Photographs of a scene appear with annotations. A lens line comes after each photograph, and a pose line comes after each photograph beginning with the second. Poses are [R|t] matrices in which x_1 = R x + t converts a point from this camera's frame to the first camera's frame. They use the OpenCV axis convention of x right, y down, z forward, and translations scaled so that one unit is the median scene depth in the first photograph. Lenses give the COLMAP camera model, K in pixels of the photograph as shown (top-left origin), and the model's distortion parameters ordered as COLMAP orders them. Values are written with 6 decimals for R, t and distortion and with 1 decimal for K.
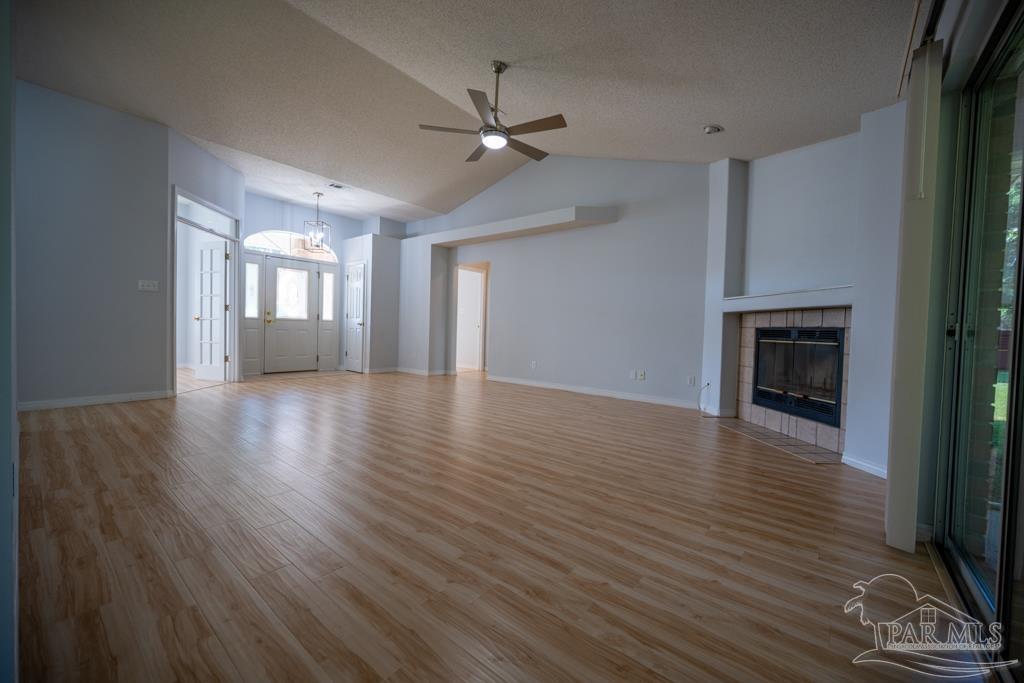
lens RADIAL K [[399.3, 0, 511.9], [0, 399.3, 340.2], [0, 0, 1]] dist [0.000053, -0.000876]
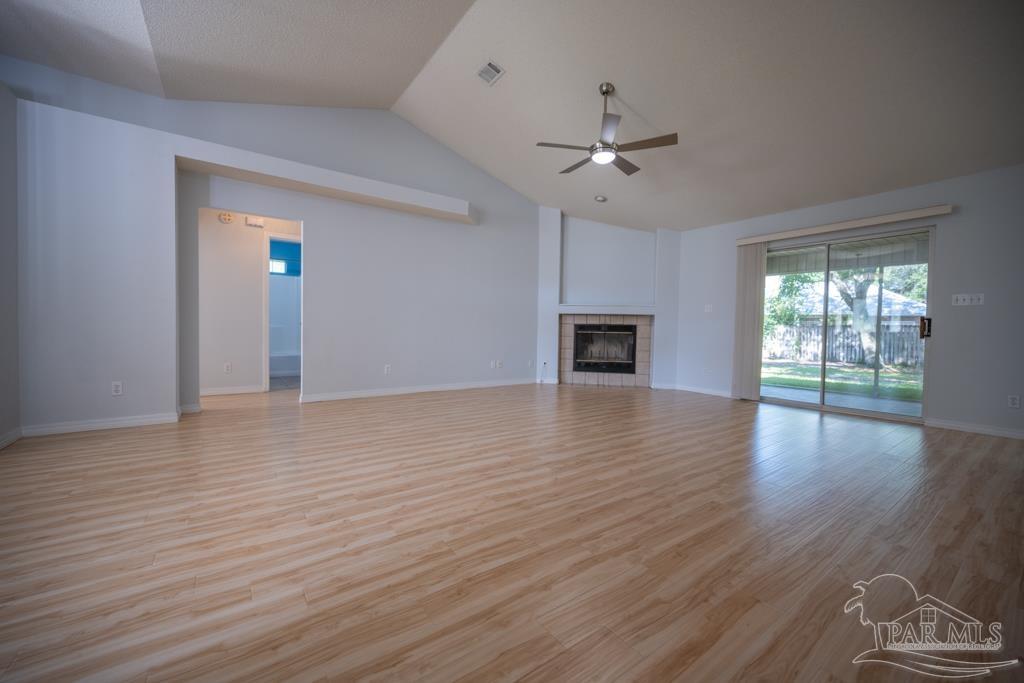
lens RADIAL K [[399.3, 0, 511.5], [0, 399.3, 340.8], [0, 0, 1]] dist [0.000053, -0.000876]
pose [[0.264856, -0.055796, 0.962672, -1.019019], [0.017985, 0.998437, 0.052920, -0.054635], [-0.964120, 0.003298, 0.265446, 0.824638]]
